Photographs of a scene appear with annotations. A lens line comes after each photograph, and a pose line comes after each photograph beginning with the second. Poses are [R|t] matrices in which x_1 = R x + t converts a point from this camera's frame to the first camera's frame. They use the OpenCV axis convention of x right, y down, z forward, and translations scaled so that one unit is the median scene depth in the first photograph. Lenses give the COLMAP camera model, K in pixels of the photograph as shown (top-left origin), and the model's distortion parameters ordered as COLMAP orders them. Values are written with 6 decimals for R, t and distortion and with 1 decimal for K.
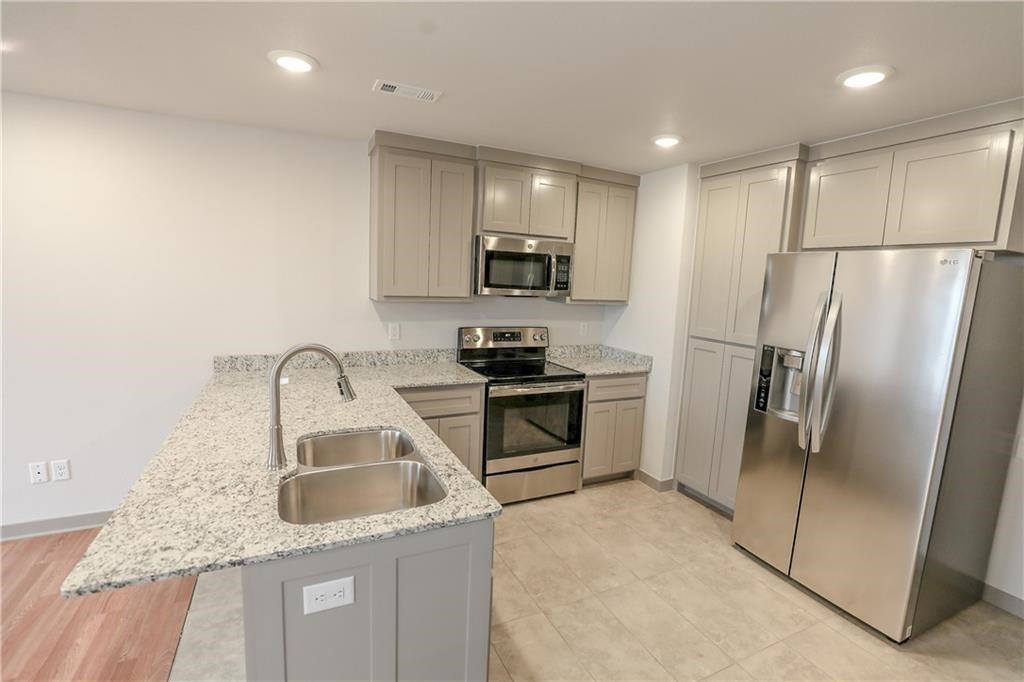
lens RADIAL K [[465.7, 0, 512.5], [0, 465.7, 341.5], [0, 0, 1]] dist [-0.037916, 0.008986]
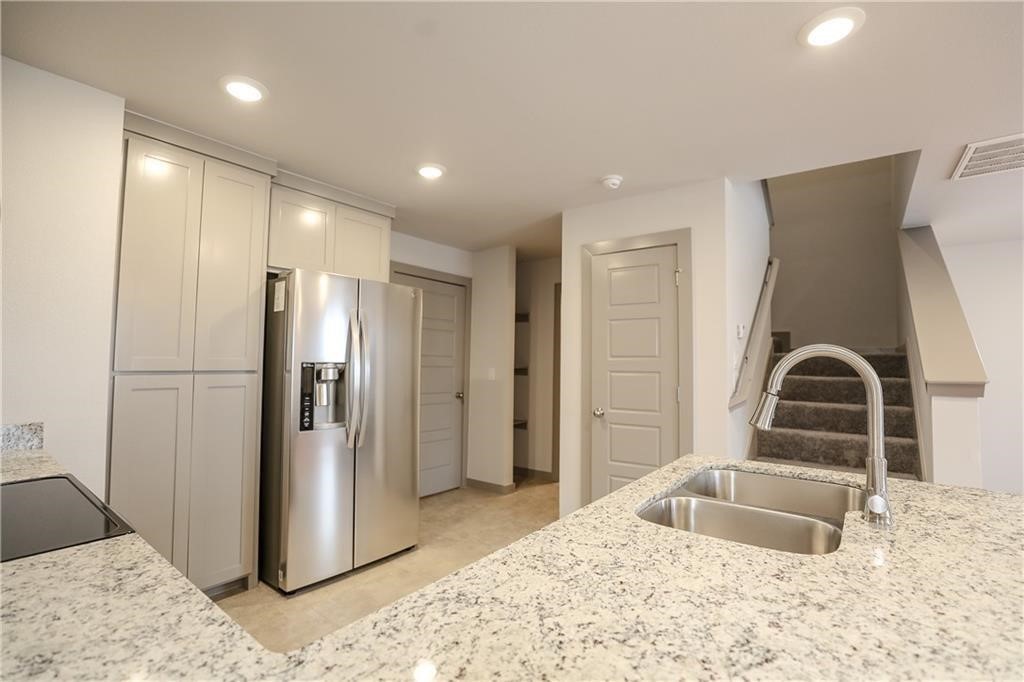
lens RADIAL K [[465.7, 0, 508.2], [0, 465.7, 344.7], [0, 0, 1]] dist [-0.037916, 0.008986]
pose [[-0.433533, -0.016009, 0.900995, -0.388796], [0.096078, 0.993322, 0.063879, -0.038027], [-0.896001, 0.114260, -0.429100, 0.780345]]
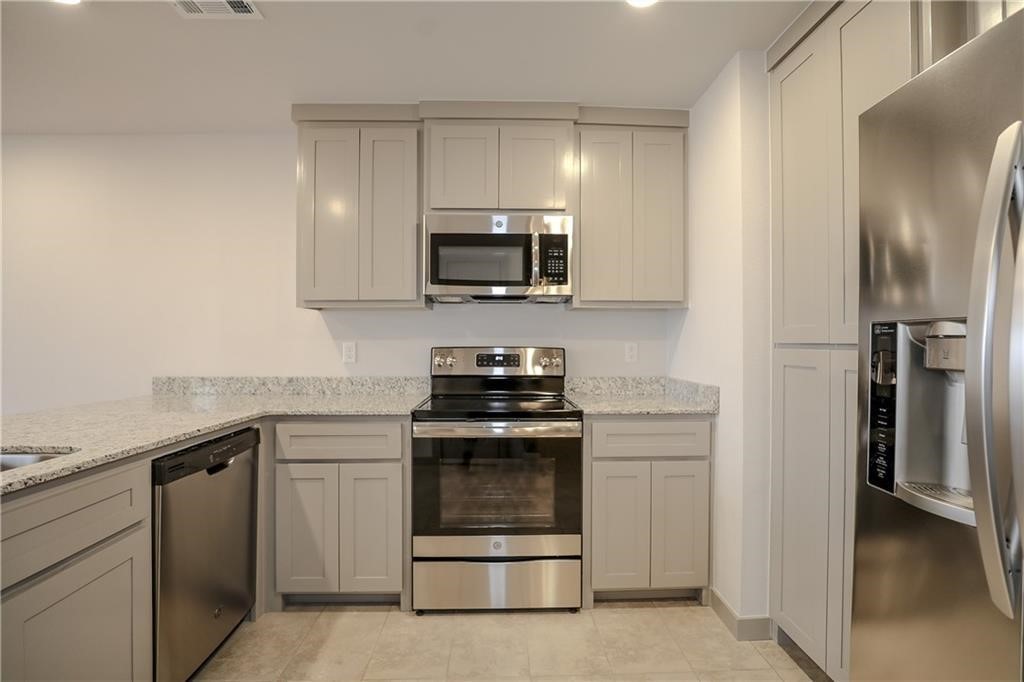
lens RADIAL K [[465.7, 0, 511.2], [0, 465.7, 343.0], [0, 0, 1]] dist [-0.037916, 0.008986]
pose [[0.912419, -0.040861, -0.407213, 0.316769], [-0.018131, 0.989991, -0.139964, 0.066645], [0.408856, 0.135089, 0.902545, 0.382397]]
